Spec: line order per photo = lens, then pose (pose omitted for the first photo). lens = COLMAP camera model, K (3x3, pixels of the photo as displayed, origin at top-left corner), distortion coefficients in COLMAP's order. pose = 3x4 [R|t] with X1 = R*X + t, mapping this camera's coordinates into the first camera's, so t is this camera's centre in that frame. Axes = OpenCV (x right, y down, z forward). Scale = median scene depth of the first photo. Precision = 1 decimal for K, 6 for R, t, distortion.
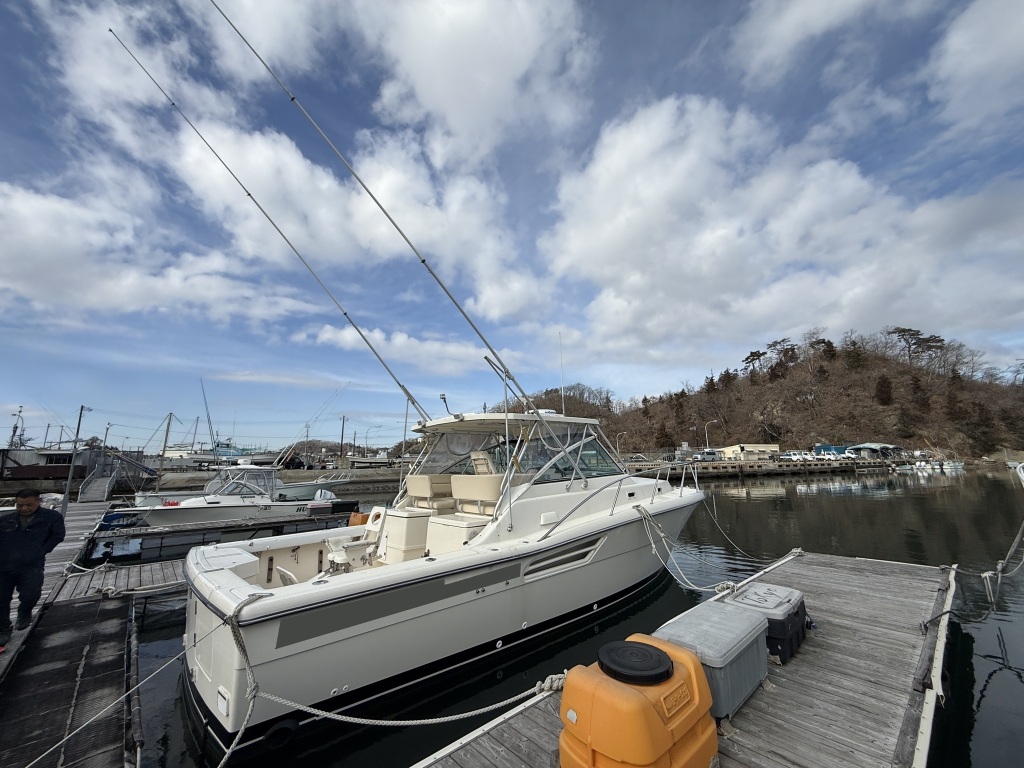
lens RADIAL K [[405.4, 0, 512.0], [0, 405.4, 384.0], [0, 0, 1]] dist [0.003146, 0.000385]
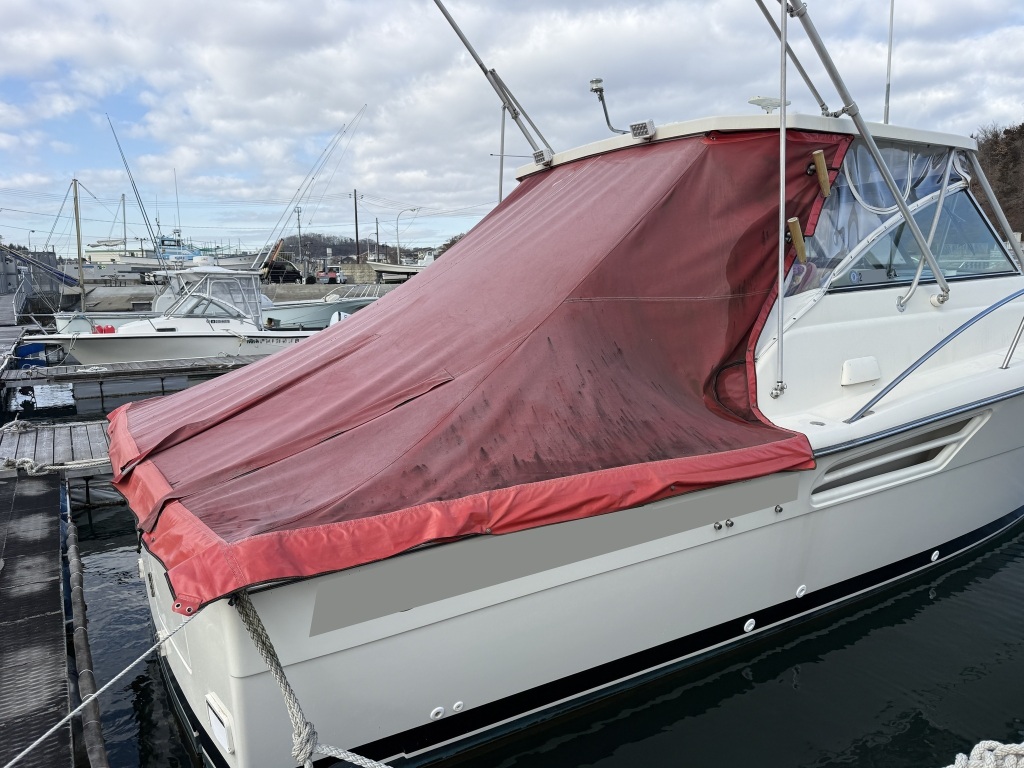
lens RADIAL K [[704.6, 0, 512.0], [0, 704.6, 384.0], [0, 0, 1]] dist [0.261947, -0.432873]
pose [[0.983200, 0.030666, -0.179935, -0.065961], [0.031760, 0.942007, 0.334087, 0.039150], [0.179745, -0.334189, 0.925208, 0.113476]]
